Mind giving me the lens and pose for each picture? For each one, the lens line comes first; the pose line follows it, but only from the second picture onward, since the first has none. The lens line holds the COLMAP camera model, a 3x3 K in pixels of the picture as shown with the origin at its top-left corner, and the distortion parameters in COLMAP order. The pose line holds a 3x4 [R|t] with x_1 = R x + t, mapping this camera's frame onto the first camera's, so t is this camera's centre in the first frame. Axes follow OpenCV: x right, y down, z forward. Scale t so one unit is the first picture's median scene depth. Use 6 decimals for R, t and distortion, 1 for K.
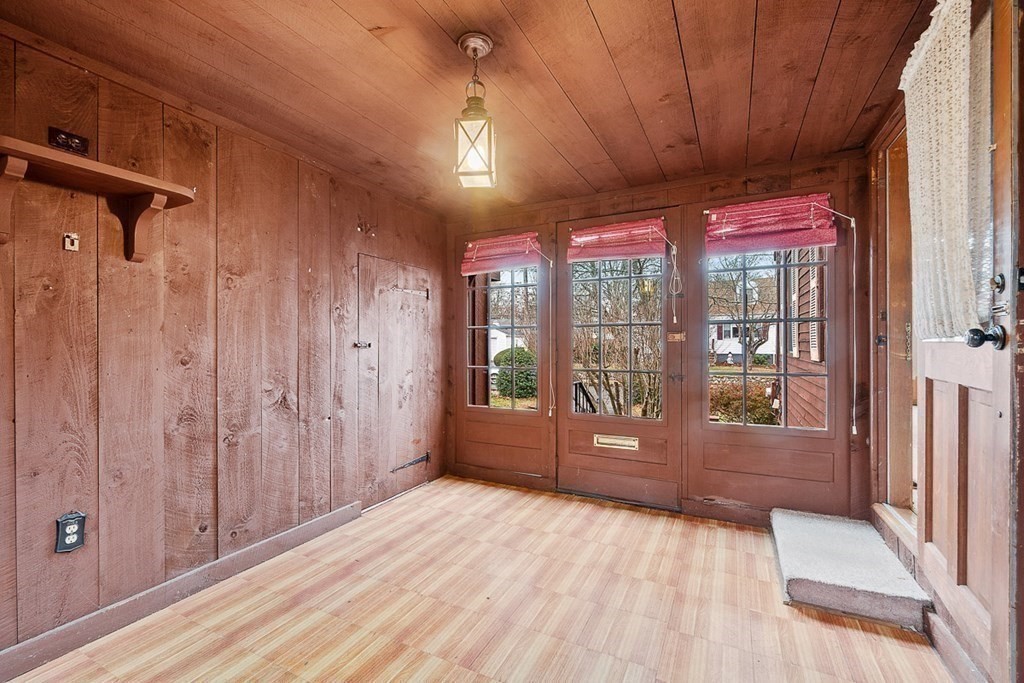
lens RADIAL K [[440.3, 0, 512.0], [0, 440.3, 341.5], [0, 0, 1]] dist [0.001111, 0.000119]
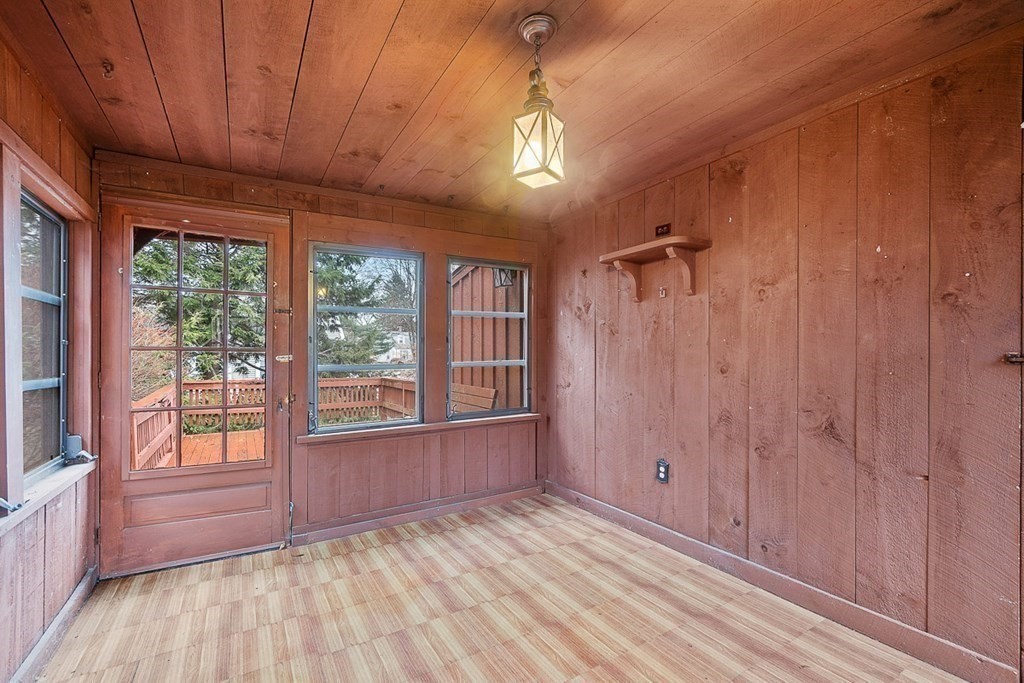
lens RADIAL K [[451.9, 0, 502.1], [0, 451.9, 358.8], [0, 0, 1]] dist [-0.002670, -0.000249]
pose [[-0.545570, 0.005809, -0.838045, 0.561295], [0.001464, 0.999981, 0.005978, 0.005891], [0.838064, 0.002034, -0.545568, 1.109270]]
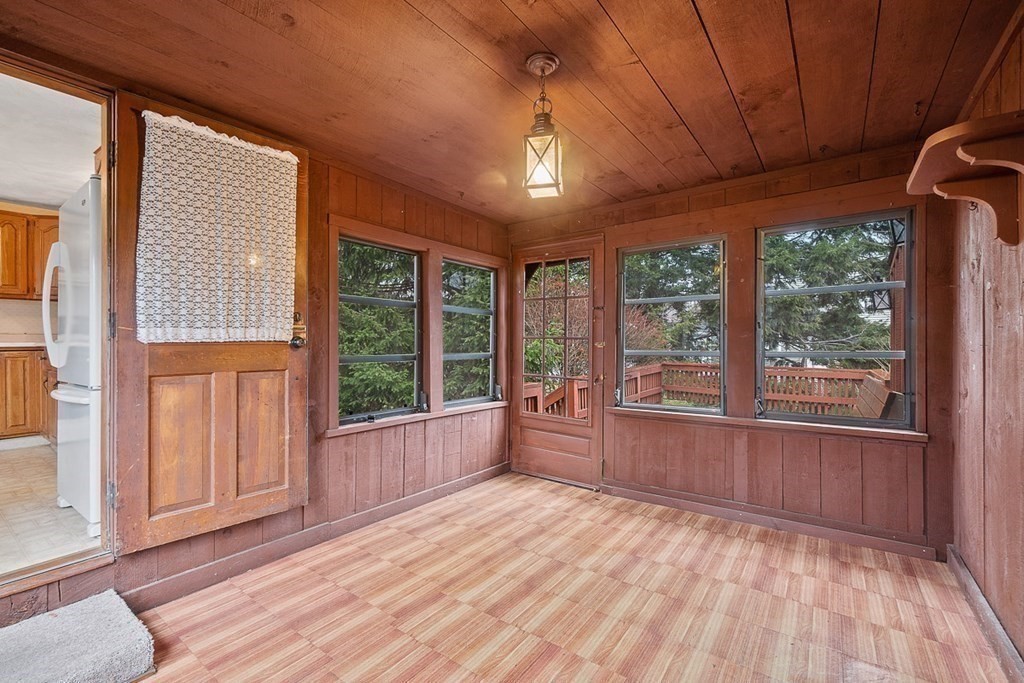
lens RADIAL K [[445.8, 0, 489.5], [0, 445.8, 341.5], [0, 0, 1]] dist [-0.001317, 0.000101]
pose [[-0.980871, -0.005165, 0.194589, -0.128948], [-0.005261, 0.999986, 0.000026, 0.002883], [-0.194587, -0.000999, -0.980885, 1.587873]]
